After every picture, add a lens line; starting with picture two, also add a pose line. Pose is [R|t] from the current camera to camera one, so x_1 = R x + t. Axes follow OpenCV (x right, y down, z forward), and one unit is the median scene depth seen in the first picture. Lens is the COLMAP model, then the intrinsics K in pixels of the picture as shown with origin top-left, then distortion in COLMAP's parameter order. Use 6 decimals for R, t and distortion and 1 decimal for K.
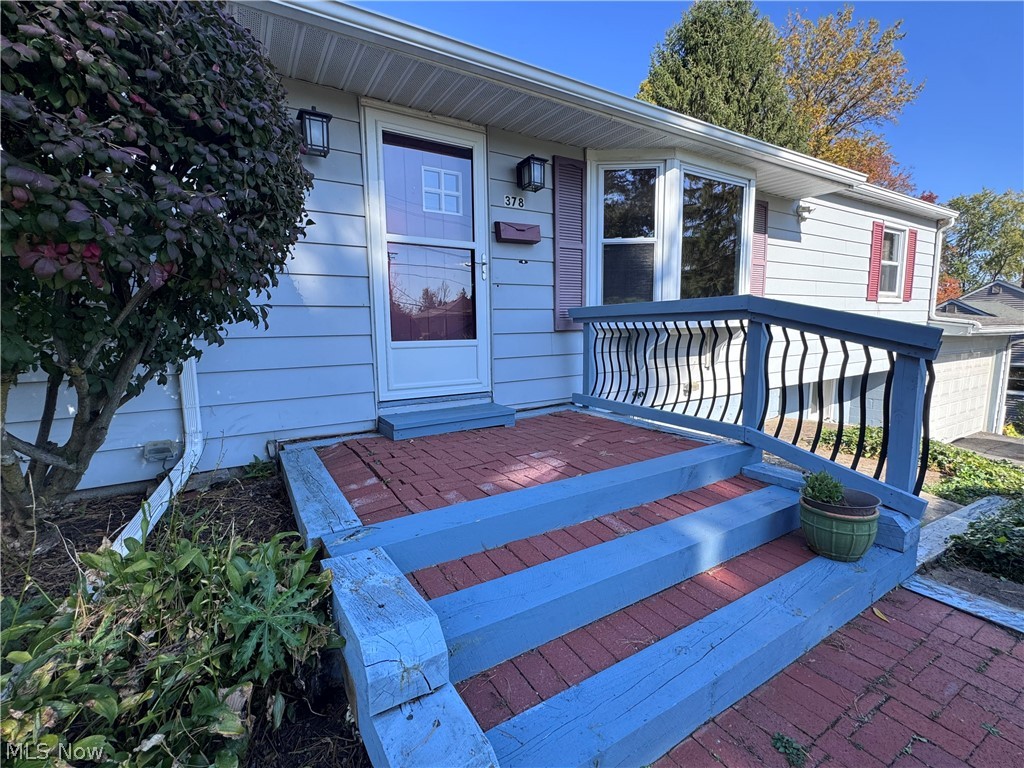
lens RADIAL K [[456.2, 0, 512.0], [0, 456.2, 384.0], [0, 0, 1]] dist [-0.006824, -0.000614]
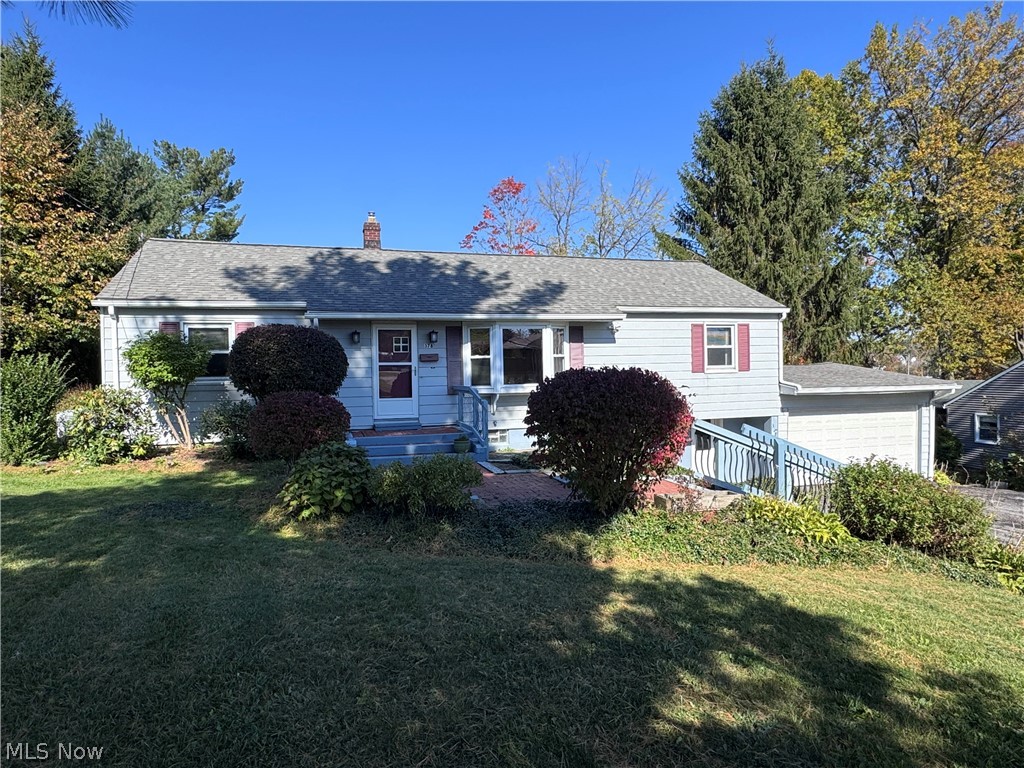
lens RADIAL K [[611.8, 0, 512.0], [0, 611.8, 384.0], [0, 0, 1]] dist [-0.008024, 0.002410]
pose [[0.969279, 0.001966, -0.245957, 1.231736], [-0.027190, 0.994696, -0.099201, 0.143313], [0.244457, 0.102841, 0.964191, -2.080811]]
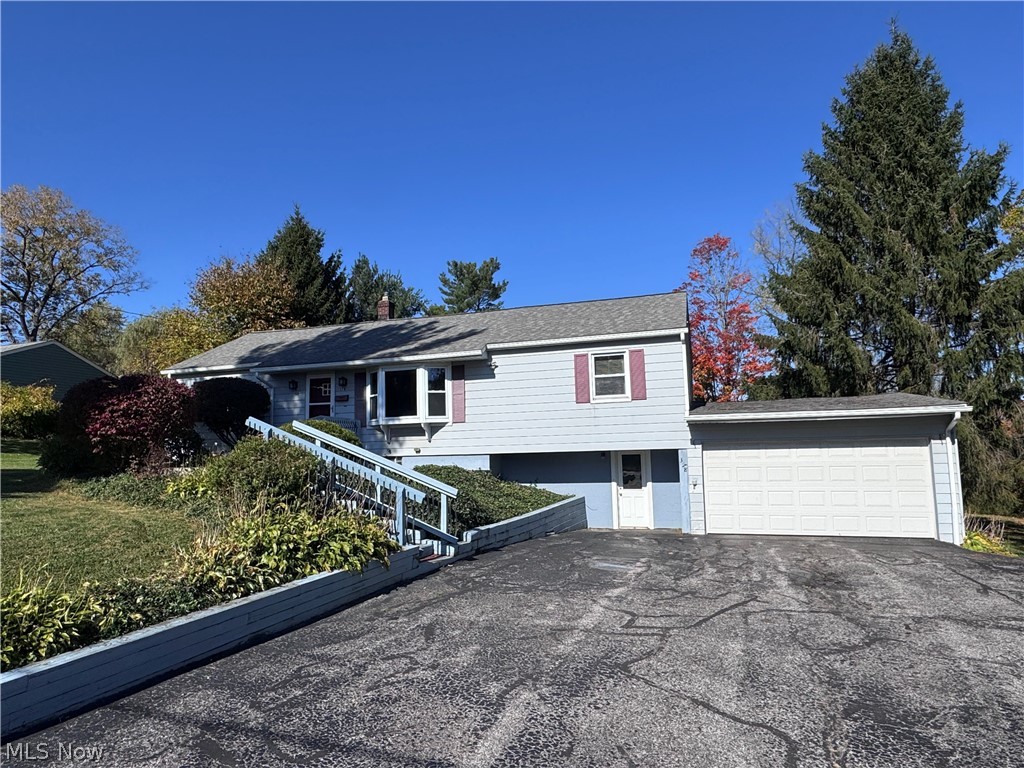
lens RADIAL K [[611.8, 0, 512.0], [0, 611.8, 384.0], [0, 0, 1]] dist [-0.008024, 0.002410]
pose [[0.663171, -0.089535, -0.743093, 3.869352], [-0.084448, 0.977529, -0.193148, 0.305976], [0.743688, 0.190842, 0.640708, -0.901285]]
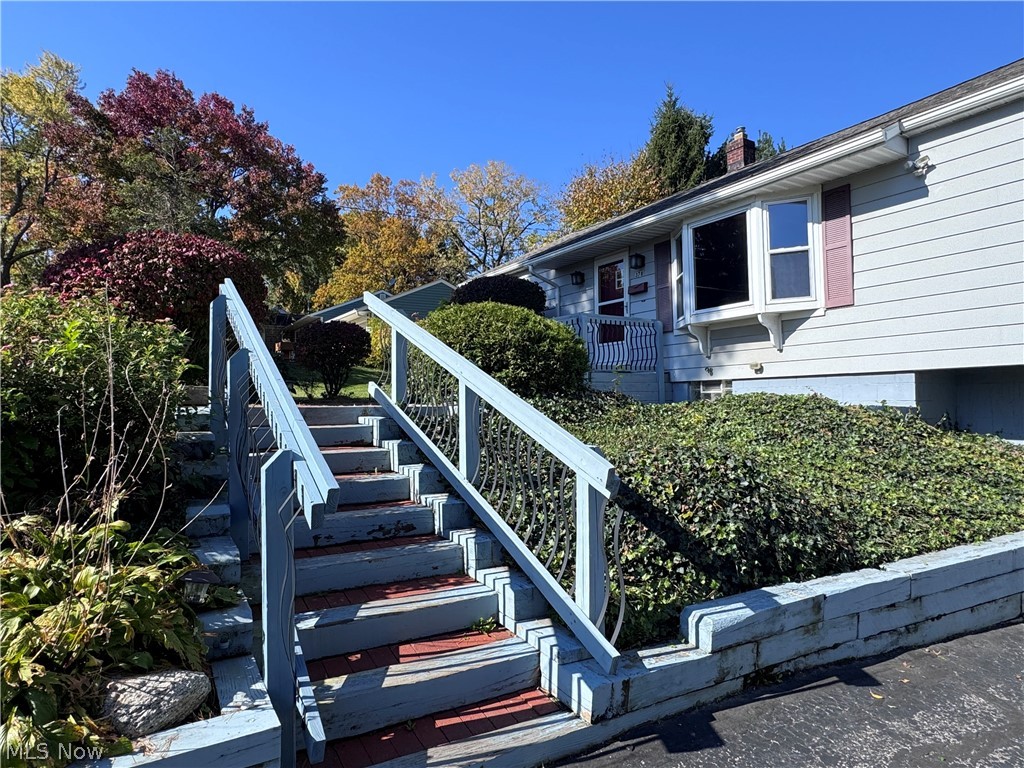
lens RADIAL K [[611.8, 0, 512.0], [0, 611.8, 384.0], [0, 0, 1]] dist [-0.008024, 0.002410]
pose [[0.021306, -0.020045, -0.999572, 2.561167], [-0.119333, 0.992600, -0.022449, 0.214711], [0.992626, 0.119760, 0.018756, 0.390002]]
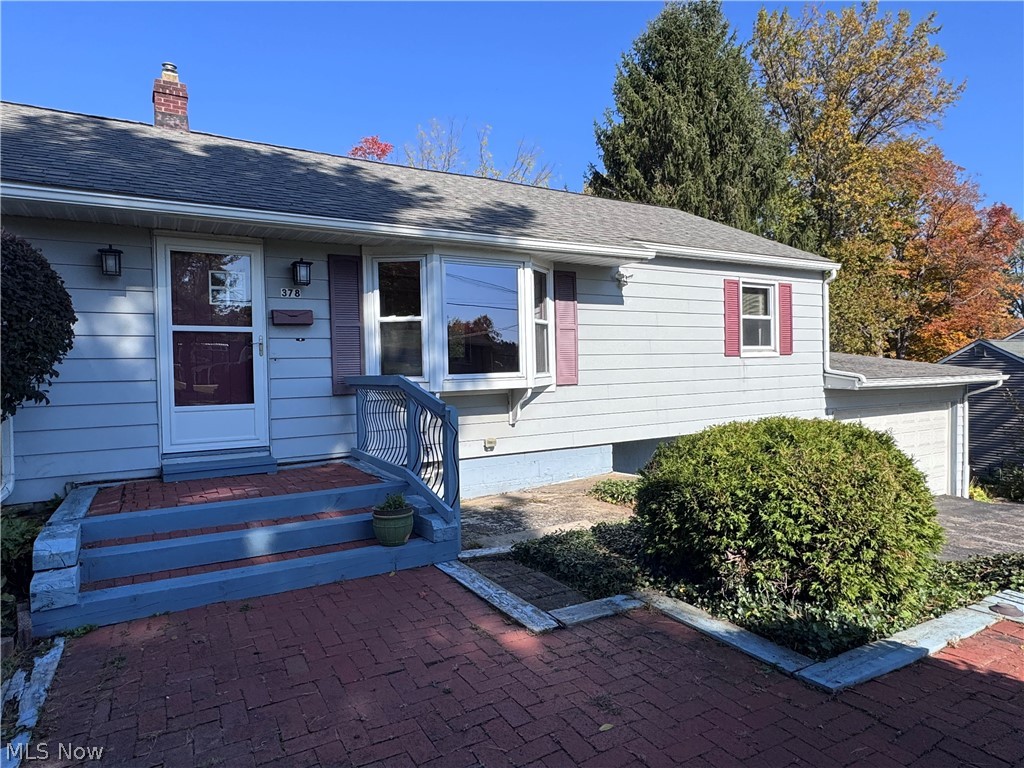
lens RADIAL K [[611.8, 0, 512.0], [0, 611.8, 384.0], [0, 0, 1]] dist [-0.008024, 0.002410]
pose [[0.999961, -0.006459, -0.006053, 0.568048], [0.005803, 0.994688, -0.102777, 0.020971], [0.006685, 0.102738, 0.994686, -0.581185]]
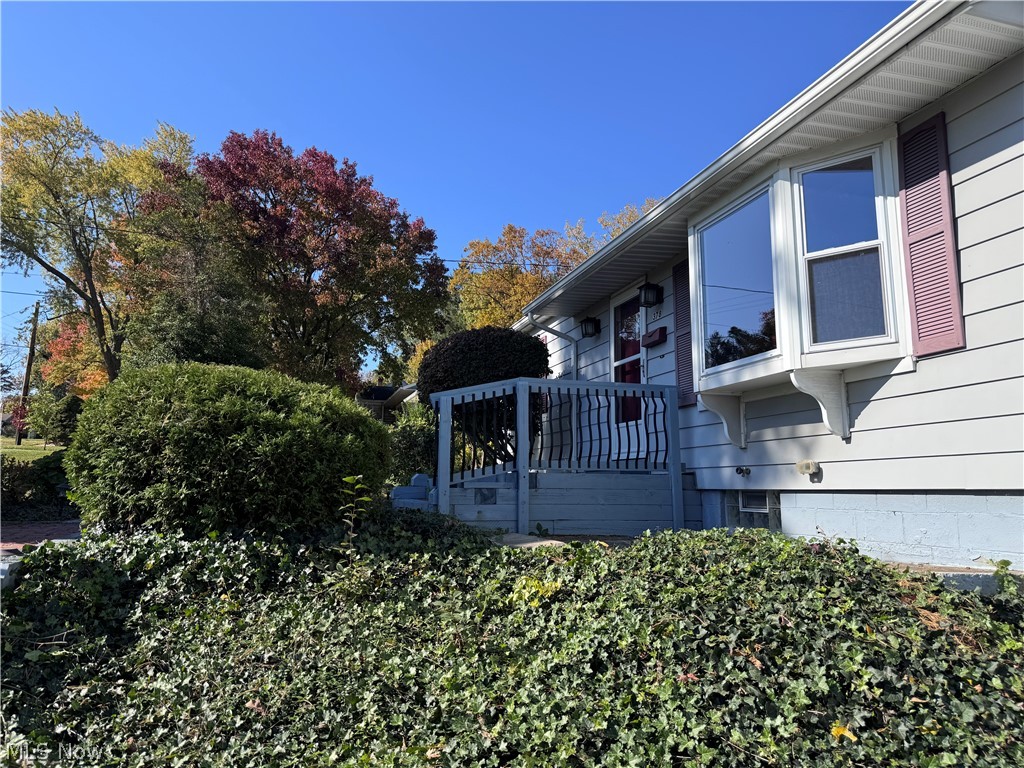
lens RADIAL K [[724.7, 0, 512.0], [0, 724.7, 384.0], [0, 0, 1]] dist [0.036434, -0.002947]
pose [[-0.231412, -0.131166, -0.963973, 1.939151], [-0.128148, 0.986345, -0.103447, 0.064785], [0.964379, 0.099592, -0.245061, 1.037518]]
